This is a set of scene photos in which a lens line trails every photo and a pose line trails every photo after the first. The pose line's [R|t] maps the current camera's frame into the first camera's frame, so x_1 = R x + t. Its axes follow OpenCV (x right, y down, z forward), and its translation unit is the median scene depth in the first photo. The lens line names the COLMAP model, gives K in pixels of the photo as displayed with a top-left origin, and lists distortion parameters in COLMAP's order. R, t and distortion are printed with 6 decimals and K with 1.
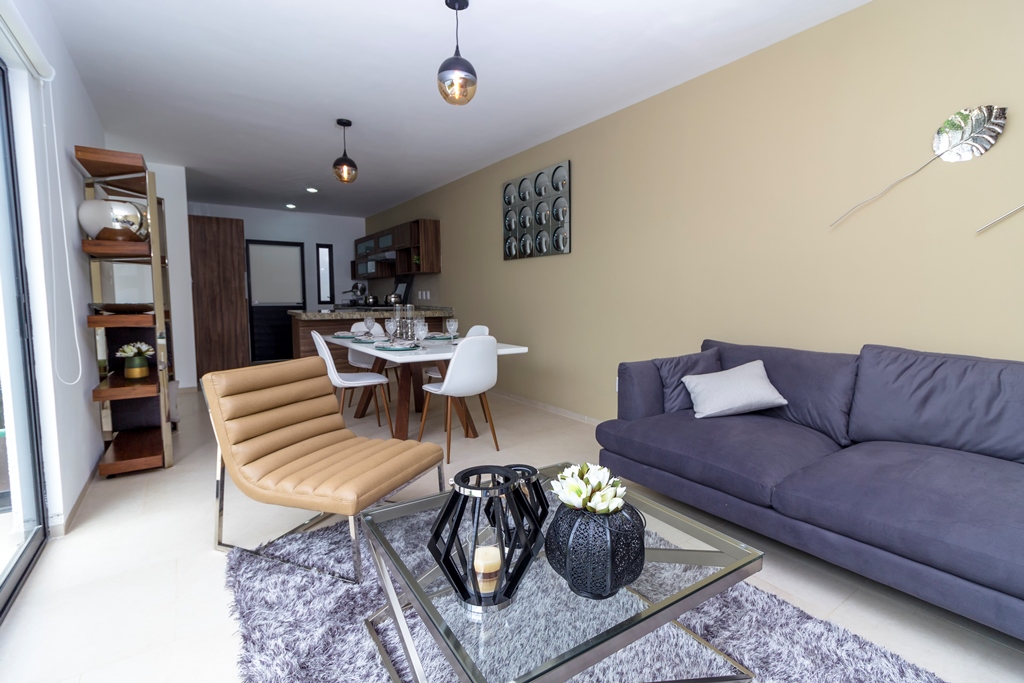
lens RADIAL K [[480.7, 0, 512.0], [0, 480.7, 341.5], [0, 0, 1]] dist [0.002650, 0.000327]
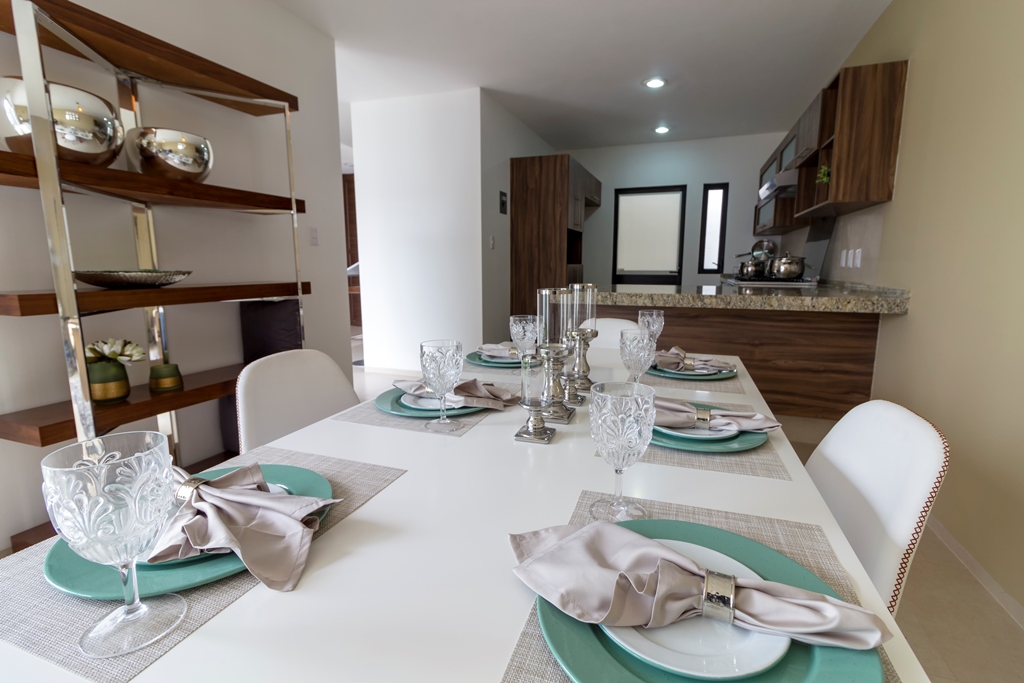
lens RADIAL K [[480.7, 0, 512.0], [0, 480.7, 341.5], [0, 0, 1]] dist [0.002650, 0.000327]
pose [[0.601220, 0.130048, -0.788430, -0.005347], [-0.076996, 0.991505, 0.104831, -0.035363], [0.795365, -0.002321, 0.606126, 0.398039]]
